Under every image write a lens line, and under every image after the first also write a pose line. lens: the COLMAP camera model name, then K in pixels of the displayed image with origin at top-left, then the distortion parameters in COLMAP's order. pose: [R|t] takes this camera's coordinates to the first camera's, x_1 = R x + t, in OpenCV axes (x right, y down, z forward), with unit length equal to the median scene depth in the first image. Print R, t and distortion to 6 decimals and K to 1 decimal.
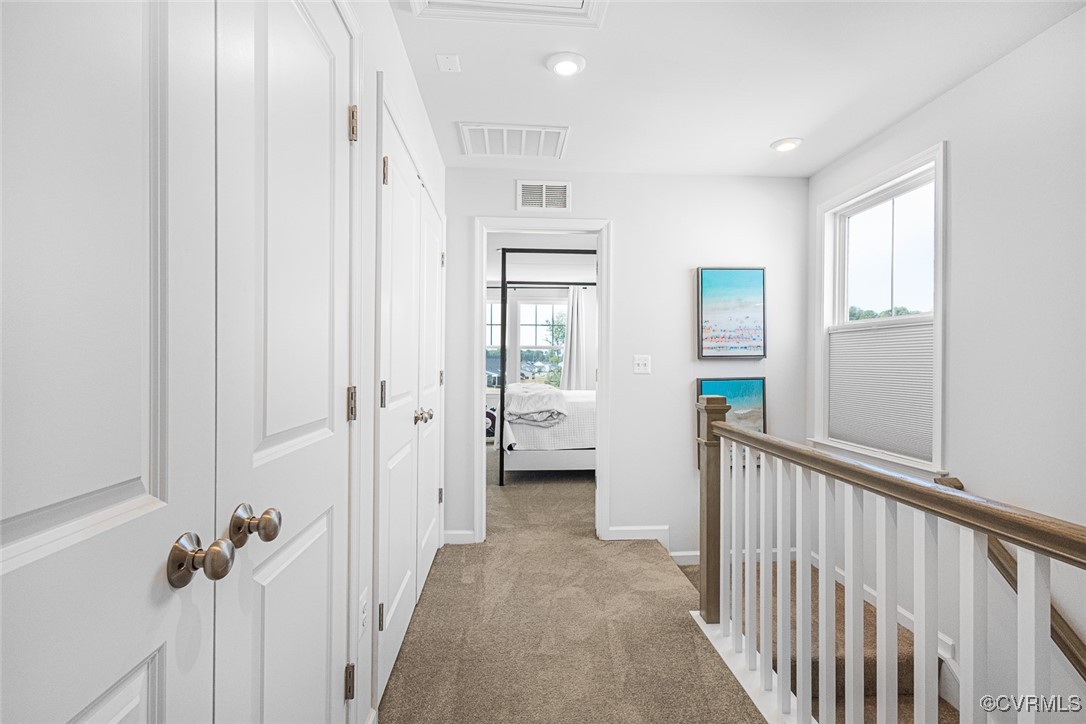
lens RADIAL K [[504.9, 0, 540.0], [0, 504.9, 358.0], [0, 0, 1]] dist [-0.000189, -0.000800]
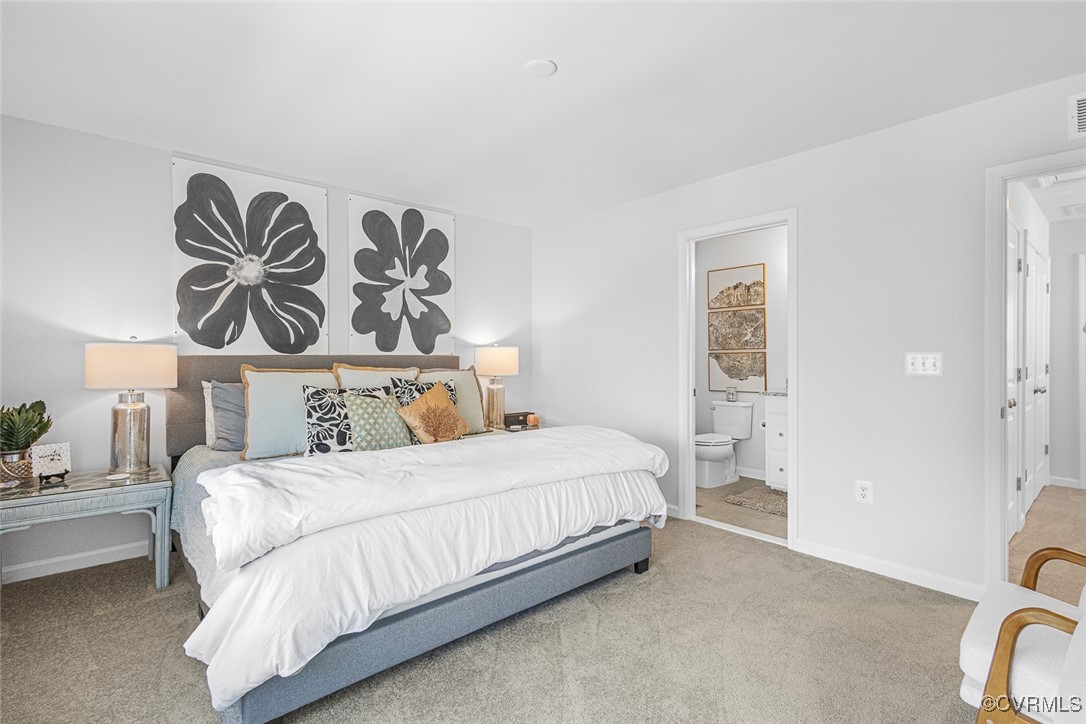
lens RADIAL K [[504.9, 0, 540.0], [0, 504.9, 358.0], [0, 0, 1]] dist [-0.000189, -0.000800]
pose [[0.604776, -0.004697, -0.796382, 0.080525], [0.010121, 0.999947, 0.001788, -0.009878], [0.796332, -0.009141, 0.604791, -1.057626]]
